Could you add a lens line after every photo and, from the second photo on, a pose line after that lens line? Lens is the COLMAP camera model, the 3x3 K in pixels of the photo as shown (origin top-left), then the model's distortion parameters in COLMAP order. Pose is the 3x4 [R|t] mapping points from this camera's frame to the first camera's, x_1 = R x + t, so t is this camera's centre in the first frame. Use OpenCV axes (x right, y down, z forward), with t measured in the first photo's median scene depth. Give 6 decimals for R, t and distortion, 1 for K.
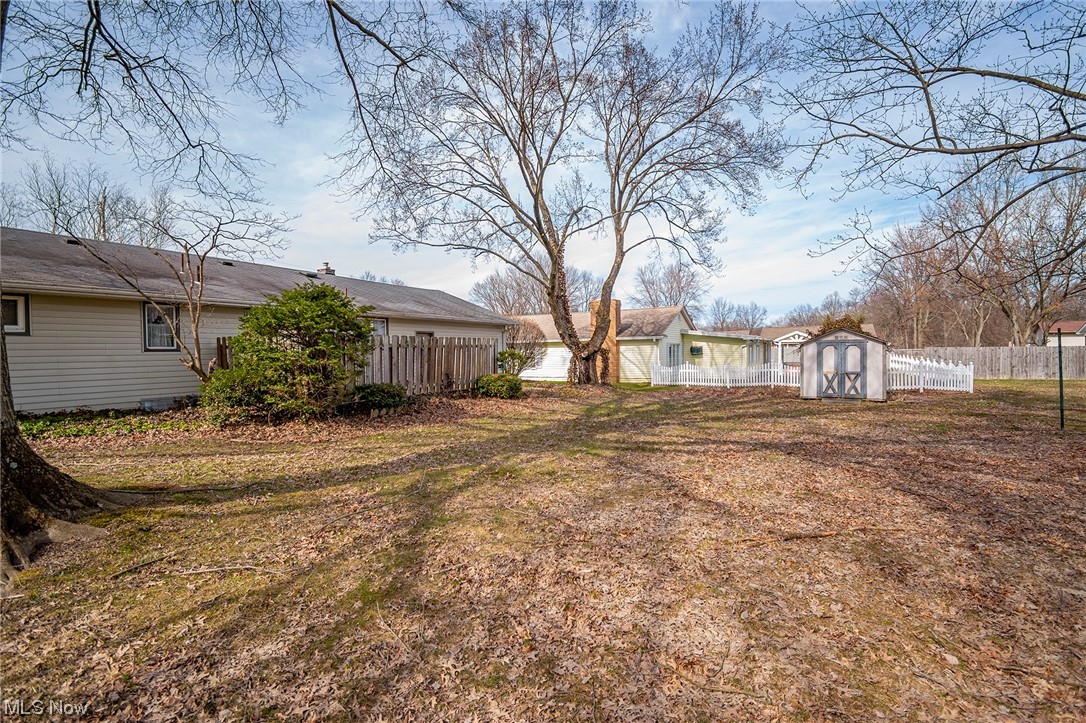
lens RADIAL K [[471.0, 0, 546.7], [0, 471.0, 364.9], [0, 0, 1]] dist [-0.005182, -0.004211]
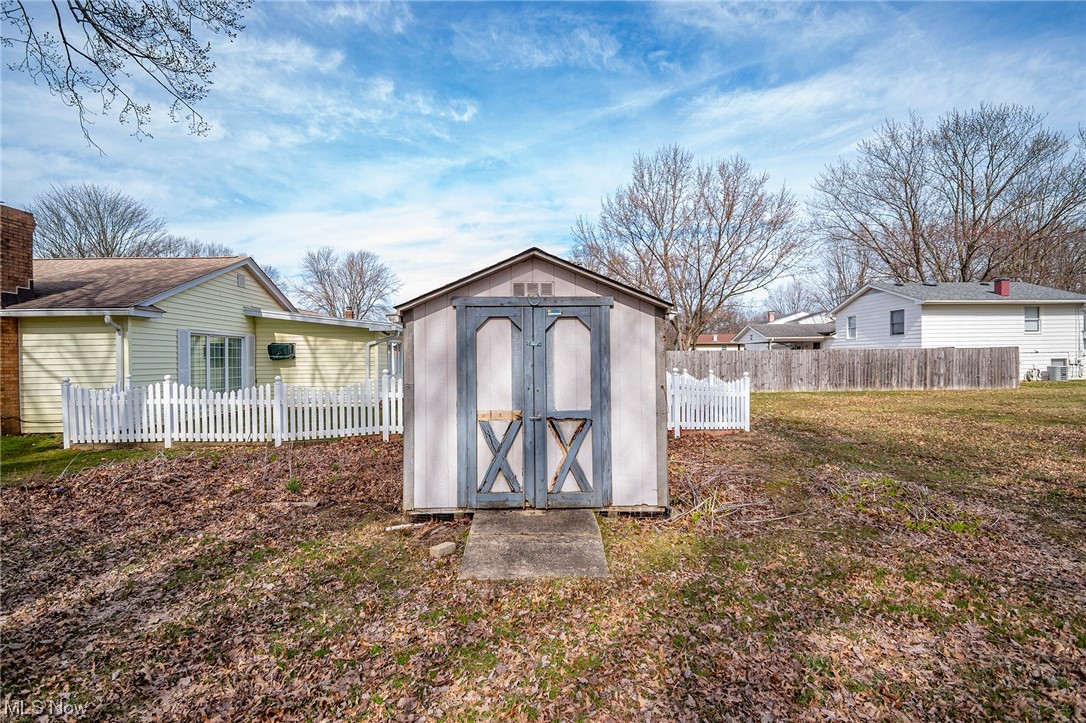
lens RADIAL K [[471.0, 0, 544.0], [0, 471.0, 365.9], [0, 0, 1]] dist [-0.005182, -0.004211]
pose [[0.837314, -0.001119, 0.546721, 0.475907], [0.010660, 0.999841, -0.014280, -0.008844], [-0.546618, 0.017785, 0.837193, 0.756999]]
